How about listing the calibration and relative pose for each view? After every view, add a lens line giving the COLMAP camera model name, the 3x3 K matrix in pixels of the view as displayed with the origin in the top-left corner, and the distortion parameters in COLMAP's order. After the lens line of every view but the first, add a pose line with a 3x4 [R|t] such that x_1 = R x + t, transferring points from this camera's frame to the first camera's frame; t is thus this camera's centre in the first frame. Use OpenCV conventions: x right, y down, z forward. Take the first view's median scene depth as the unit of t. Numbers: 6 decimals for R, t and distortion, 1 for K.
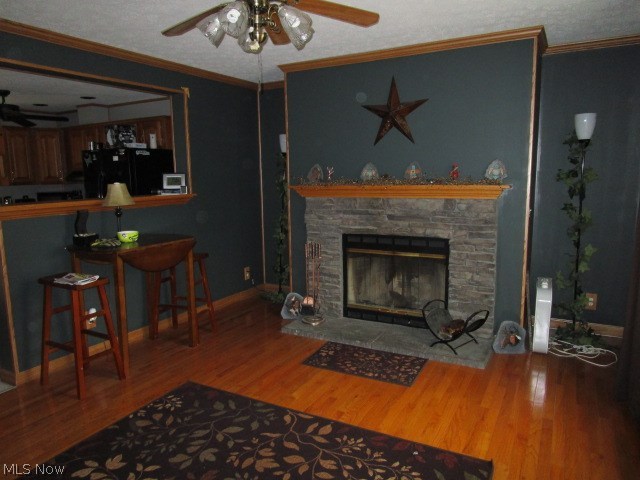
lens RADIAL K [[454.1, 0, 320.0], [0, 454.1, 240.0], [0, 0, 1]] dist [-0.026774, -0.001253]
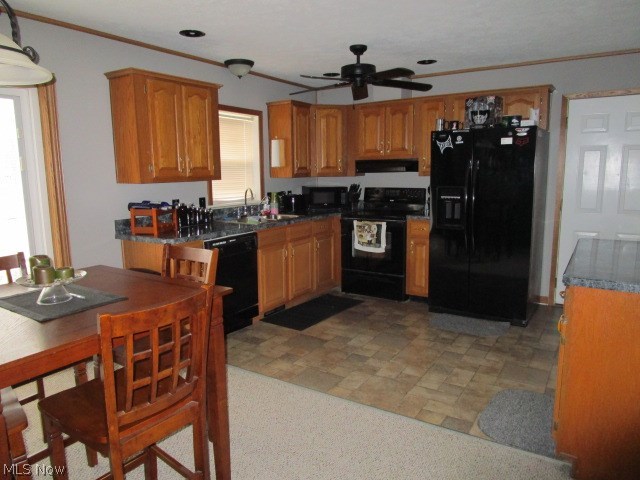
lens RADIAL K [[454.1, 0, 320.0], [0, 454.1, 240.0], [0, 0, 1]] dist [-0.026774, -0.001253]
pose [[0.997955, 0.013510, -0.062477, -0.975056], [-0.013300, 0.999904, 0.003771, -0.027286], [0.062522, -0.002932, 0.998039, 0.350363]]
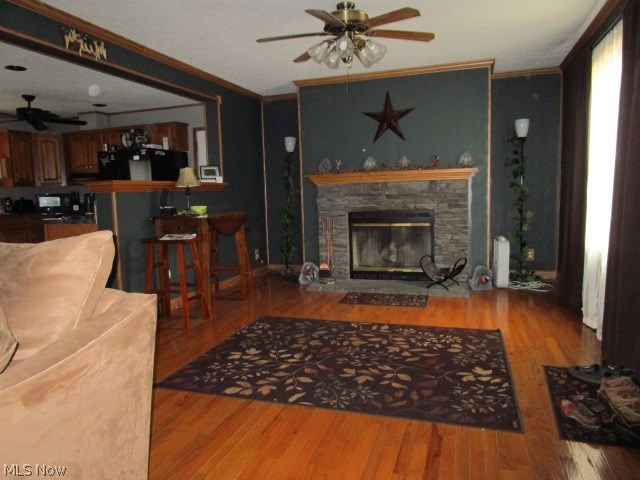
lens RADIAL K [[454.1, 0, 320.0], [0, 454.1, 240.0], [0, 0, 1]] dist [-0.026774, -0.001253]
pose [[0.982845, -0.031254, 0.181768, -0.292709], [0.039806, 0.998256, -0.043590, 0.129621], [-0.180089, 0.050077, 0.982375, -0.260779]]
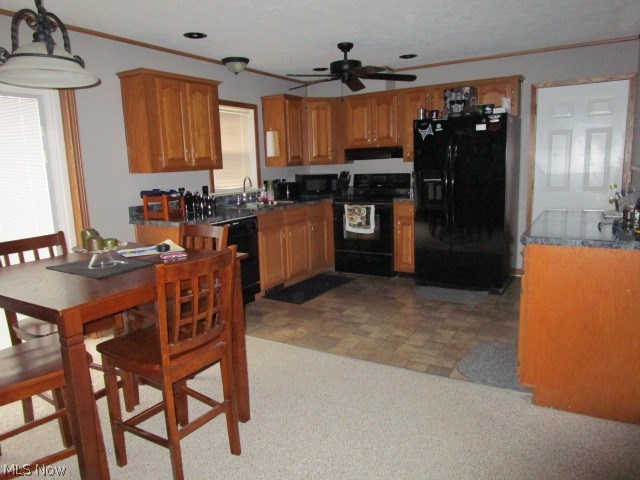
lens RADIAL K [[454.1, 0, 320.0], [0, 454.1, 240.0], [0, 0, 1]] dist [-0.026774, -0.001253]
pose [[0.999157, -0.013020, -0.038942, -0.983377], [0.013789, 0.999714, 0.019541, 0.001394], [0.038676, -0.020061, 0.999050, 0.245056]]
